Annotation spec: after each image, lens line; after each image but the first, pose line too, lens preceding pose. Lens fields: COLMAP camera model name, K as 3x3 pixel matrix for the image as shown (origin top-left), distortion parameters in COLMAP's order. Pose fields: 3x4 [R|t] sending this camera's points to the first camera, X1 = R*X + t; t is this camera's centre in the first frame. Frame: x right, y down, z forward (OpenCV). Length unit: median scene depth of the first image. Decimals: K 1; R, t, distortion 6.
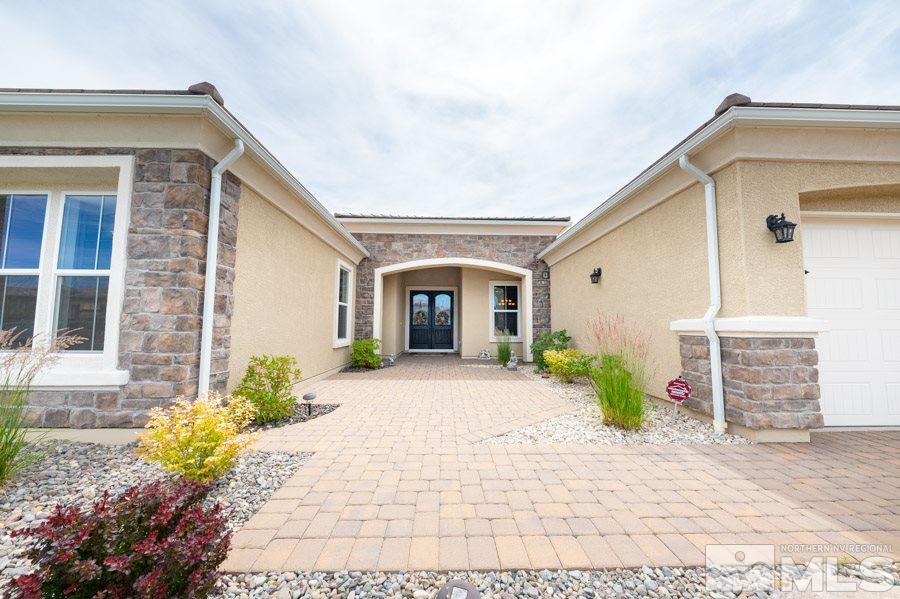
lens RADIAL K [[315.1, 0, 449.9], [0, 315.1, 302.5], [0, 0, 1]] dist [0.005858, -0.000130]
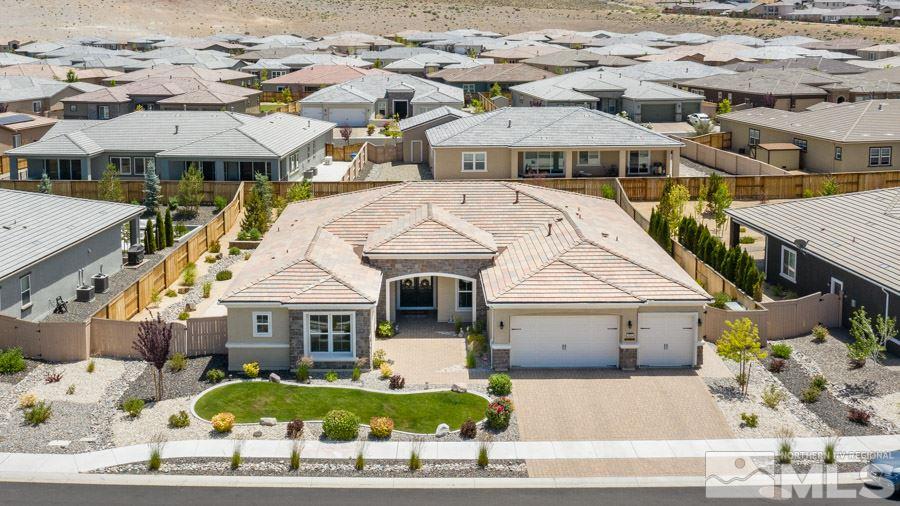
lens RADIAL K [[1008.9, 0, 450.0], [0, 1008.9, 253.0], [0, 0, 1]] dist [-0.008728, -0.003051]
pose [[0.999984, -0.000054, 0.005734, 0.085462], [-0.001669, 0.953942, 0.299988, -1.913142], [-0.005486, -0.299992, 0.953926, -4.267748]]
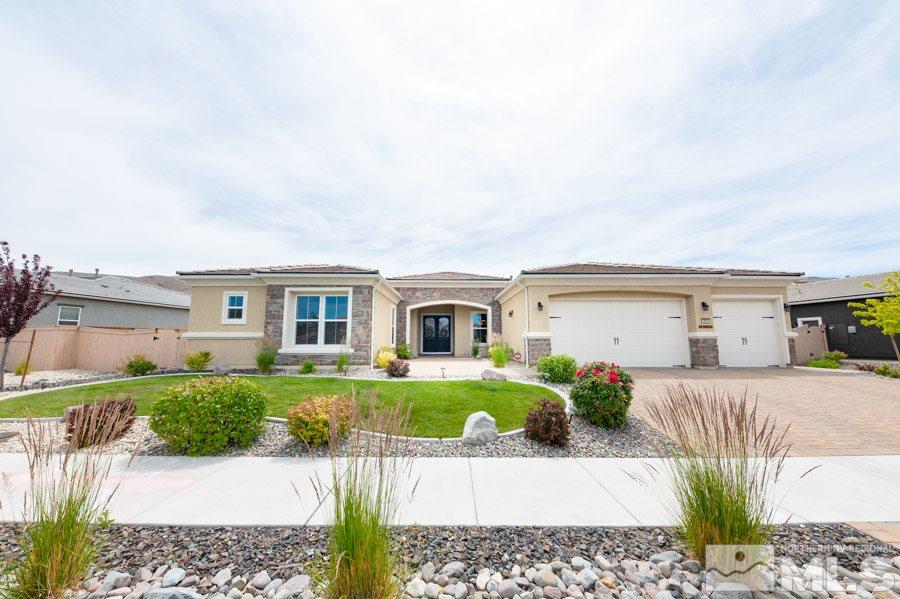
lens RADIAL K [[315.1, 0, 449.9], [0, 315.1, 302.5], [0, 0, 1]] dist [0.005858, -0.000130]
pose [[0.999919, -0.009157, -0.008890, 0.033830], [0.008767, 0.999037, -0.042996, -0.048691], [0.009275, 0.042914, 0.999036, -0.850570]]
